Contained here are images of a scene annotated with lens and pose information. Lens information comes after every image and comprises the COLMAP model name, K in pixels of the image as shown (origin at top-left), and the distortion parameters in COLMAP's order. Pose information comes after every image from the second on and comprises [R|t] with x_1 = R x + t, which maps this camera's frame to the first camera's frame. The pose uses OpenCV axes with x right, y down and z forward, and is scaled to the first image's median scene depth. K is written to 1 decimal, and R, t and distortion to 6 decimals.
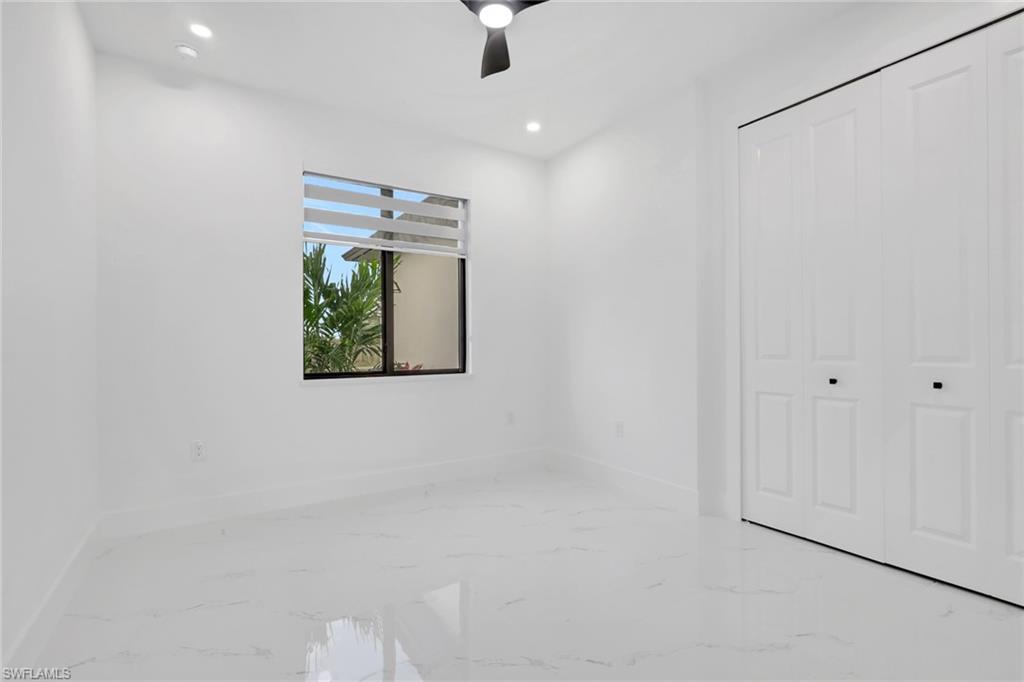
lens RADIAL K [[481.5, 0, 515.7], [0, 481.5, 343.5], [0, 0, 1]] dist [0.003156, -0.000033]
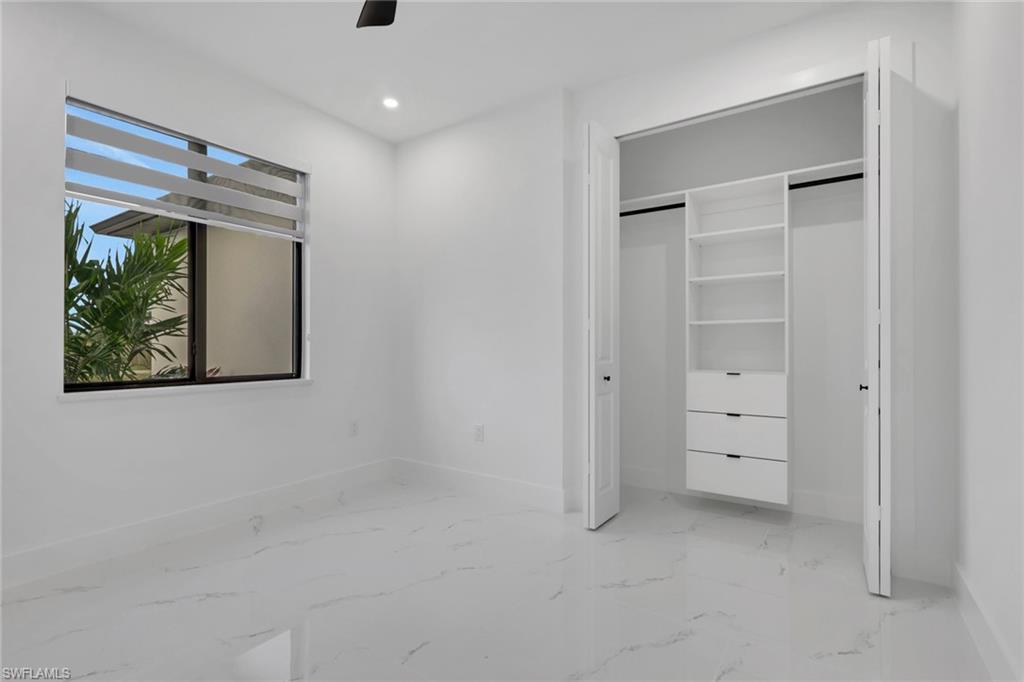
lens RADIAL K [[481.5, 0, 515.7], [0, 481.5, 343.5], [0, 0, 1]] dist [0.003156, -0.000033]
pose [[0.918372, 0.009110, 0.395614, -0.095329], [-0.007250, 0.999955, -0.006196, 0.002766], [-0.395653, 0.002822, 0.918396, 0.079577]]
